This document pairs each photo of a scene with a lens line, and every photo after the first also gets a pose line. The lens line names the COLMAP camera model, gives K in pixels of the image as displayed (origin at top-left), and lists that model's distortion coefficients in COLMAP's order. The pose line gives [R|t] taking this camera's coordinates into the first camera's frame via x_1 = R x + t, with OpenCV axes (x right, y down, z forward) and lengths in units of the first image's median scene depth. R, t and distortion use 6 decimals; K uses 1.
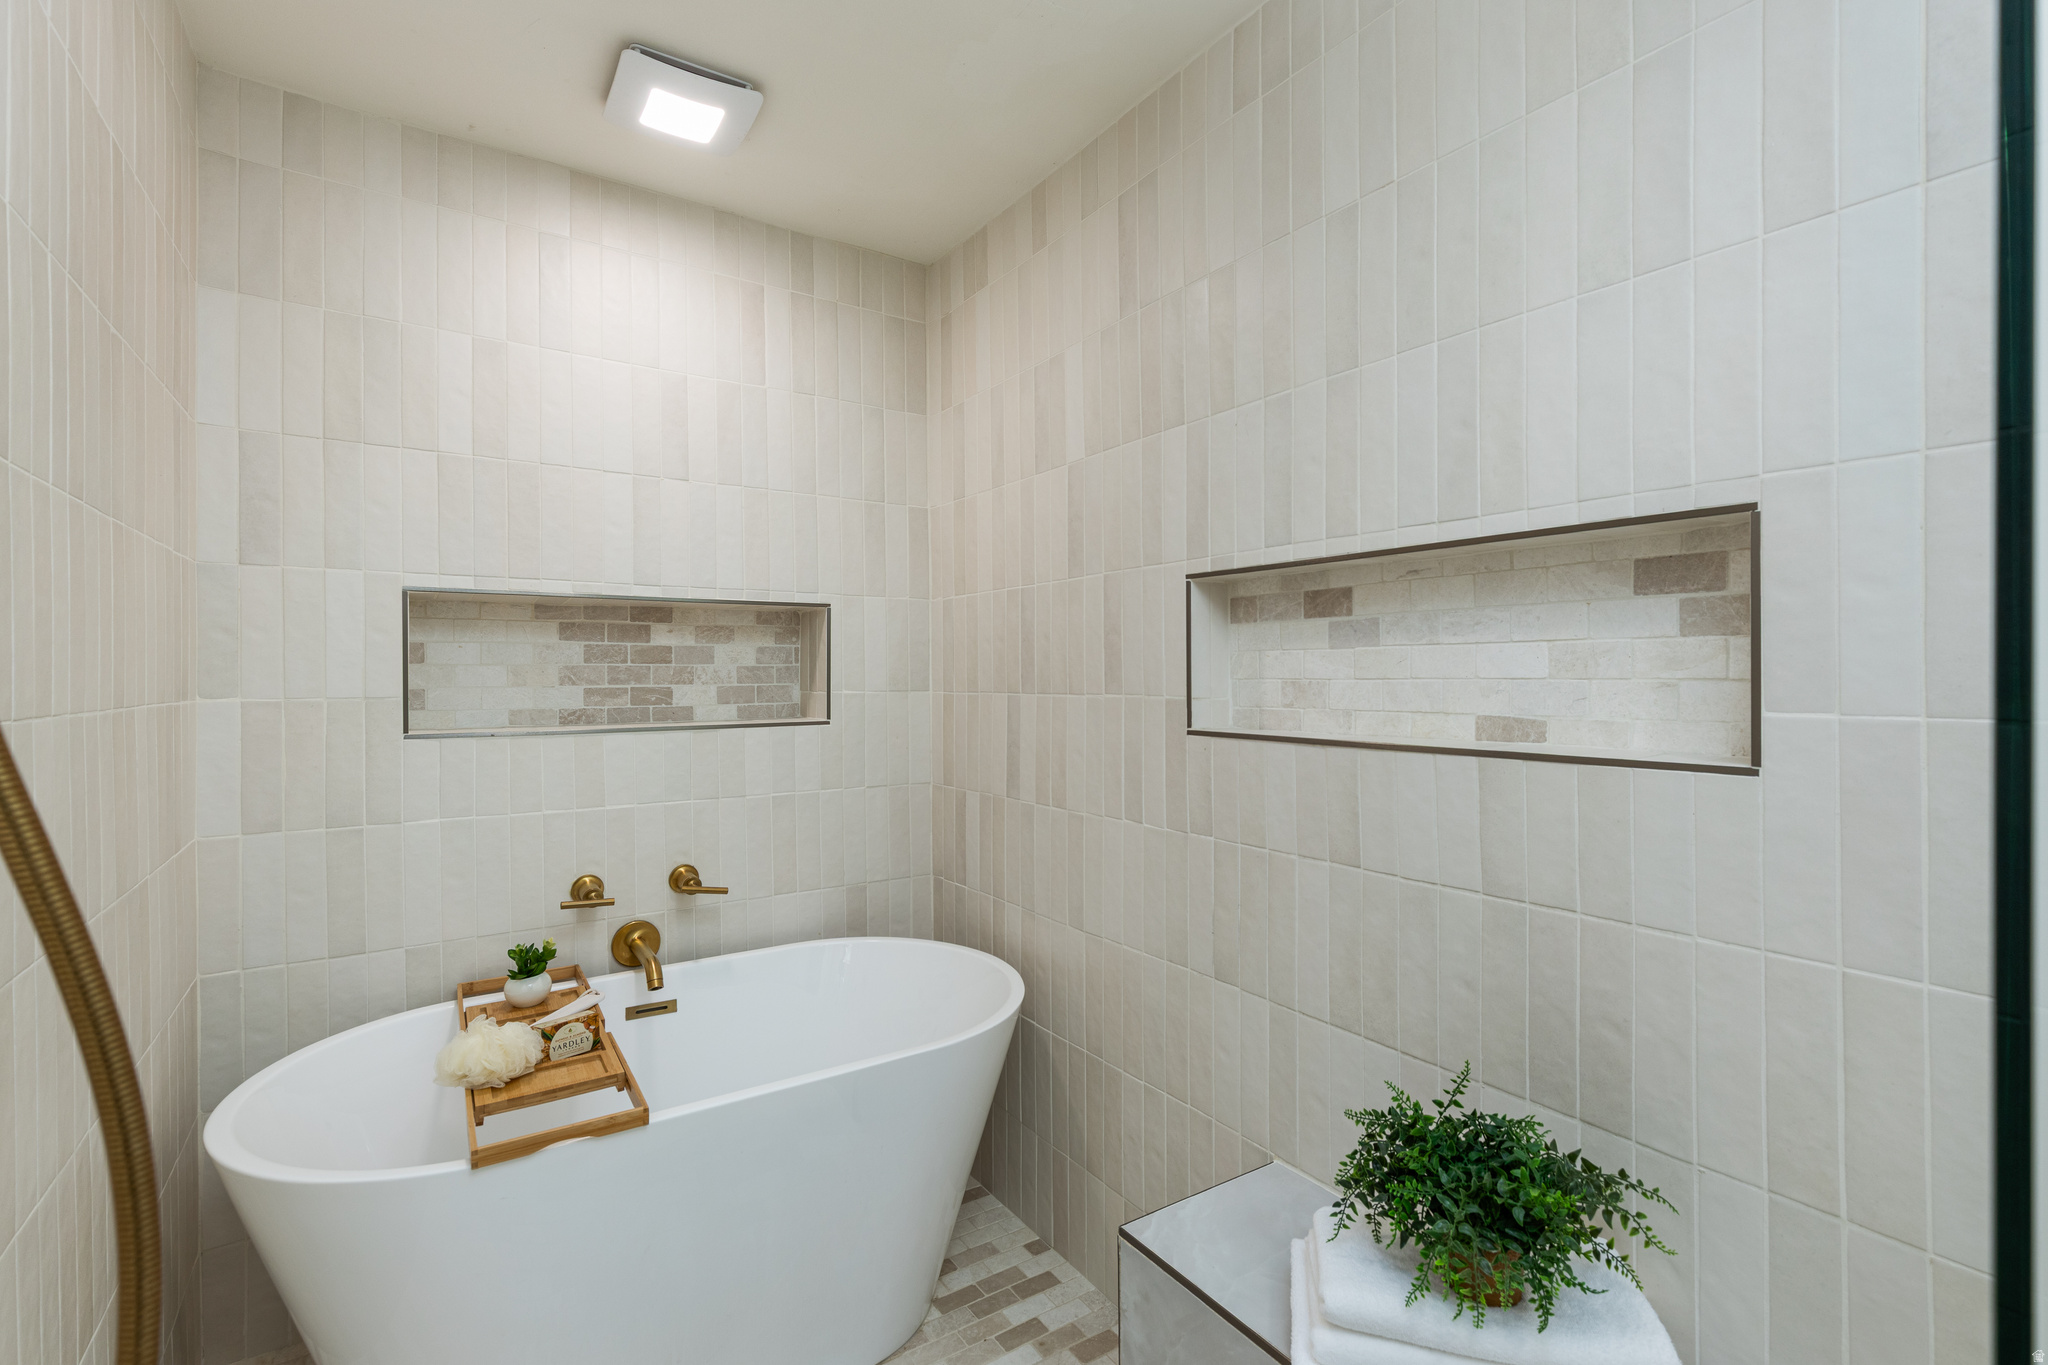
lens RADIAL K [[936.2, 0, 1030.2], [0, 936.2, 672.9], [0, 0, 1]] dist [0.013593, 0.000079]
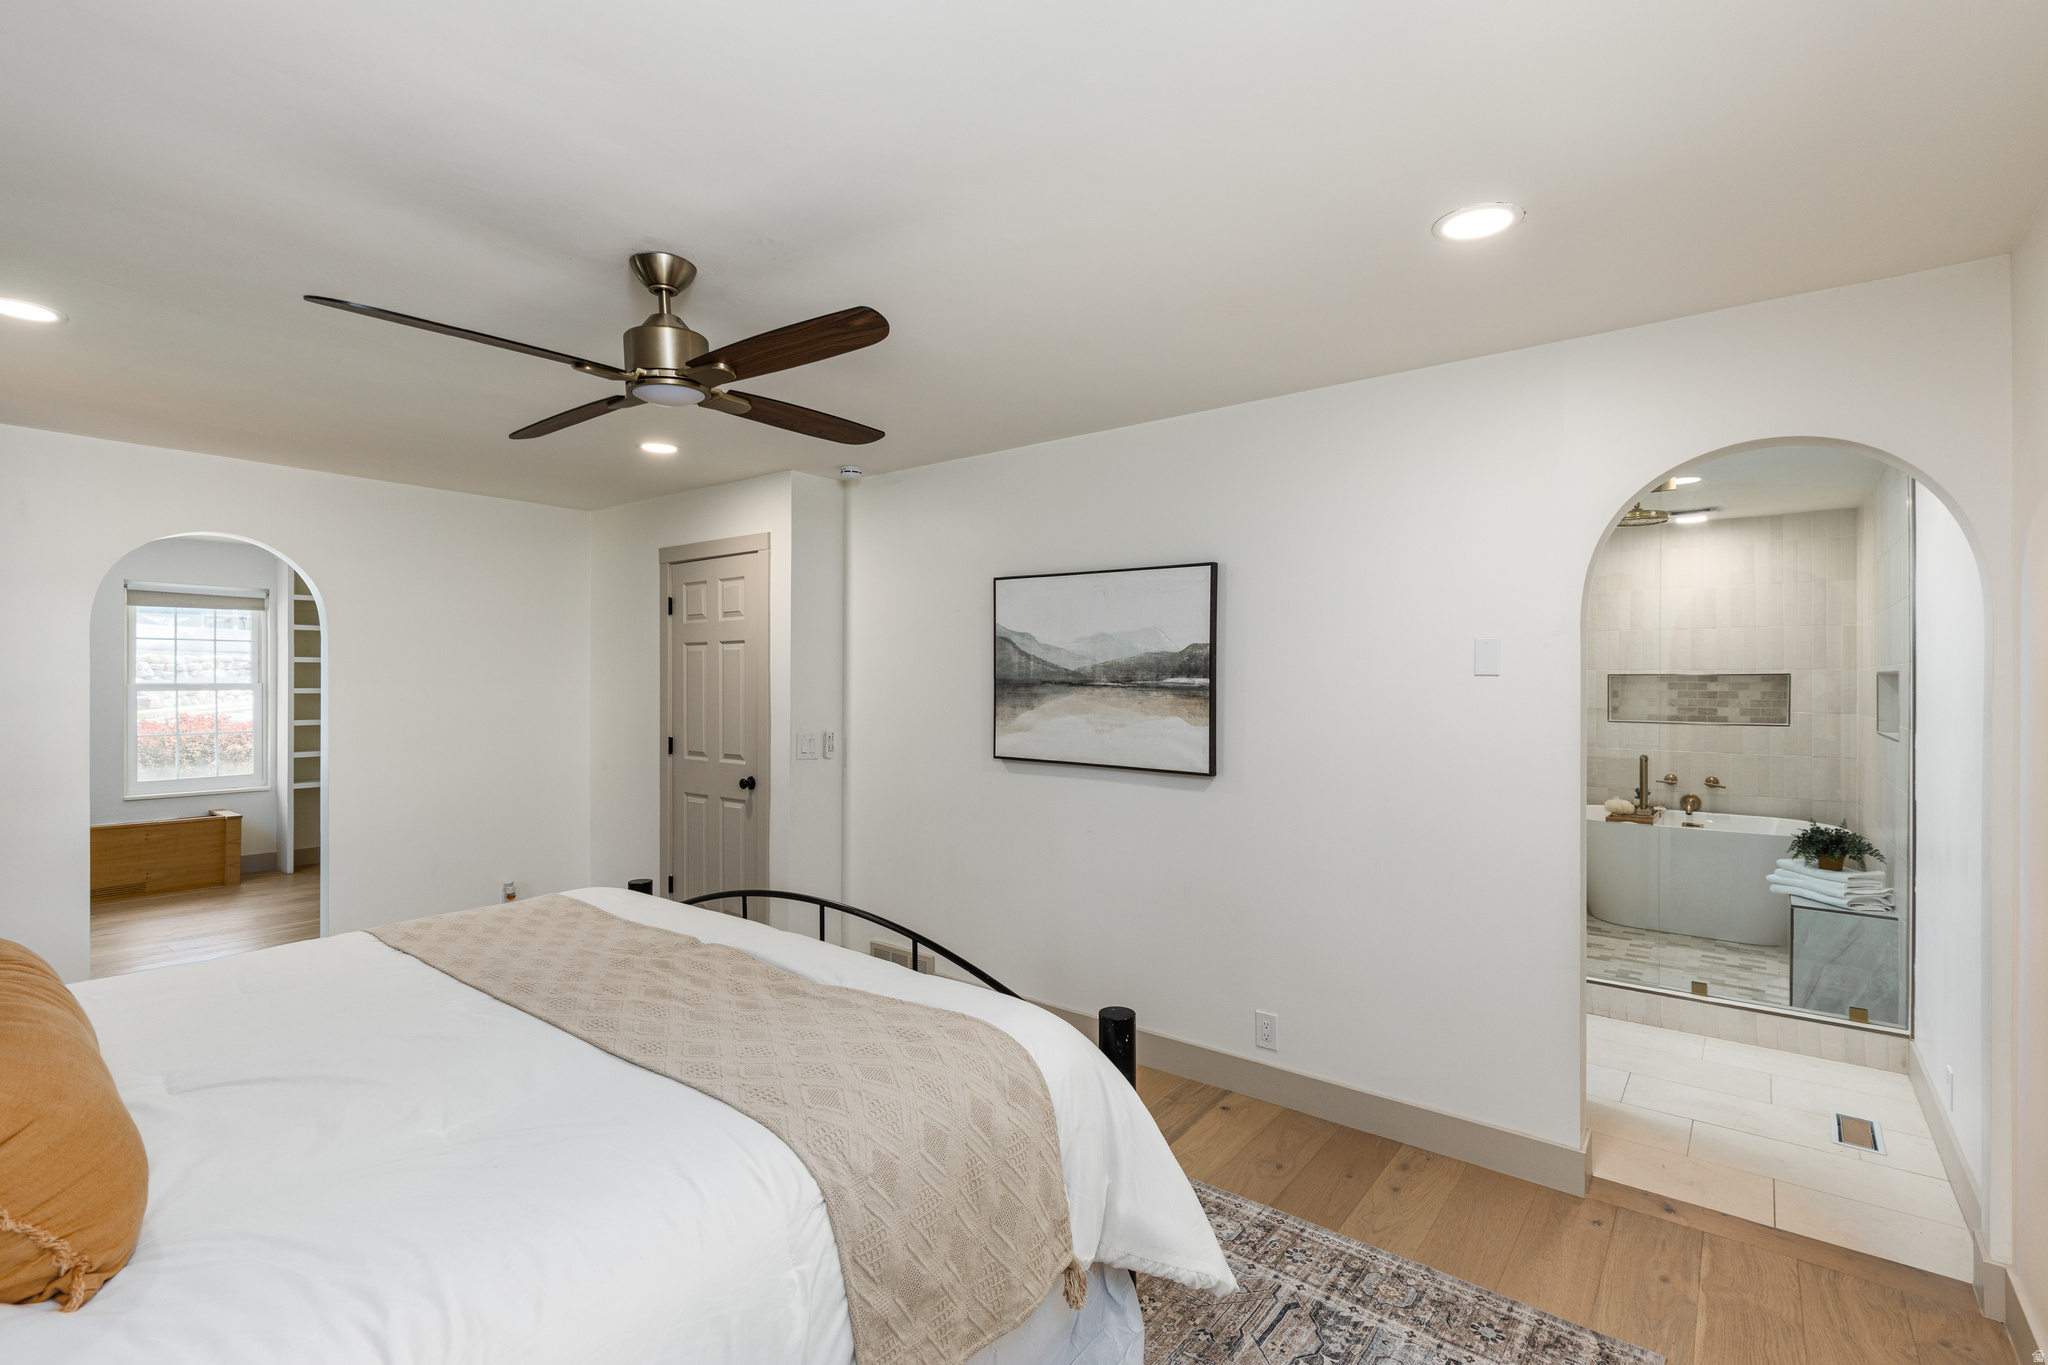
lens RADIAL K [[936.2, 0, 1030.3], [0, 936.2, 672.7], [0, 0, 1]] dist [0.013593, 0.000079]
pose [[0.323059, -0.000129, -0.946379, 1.429657], [-0.000507, 1.000000, -0.000309, -0.078413], [0.946379, 0.000580, 0.323059, -1.564546]]
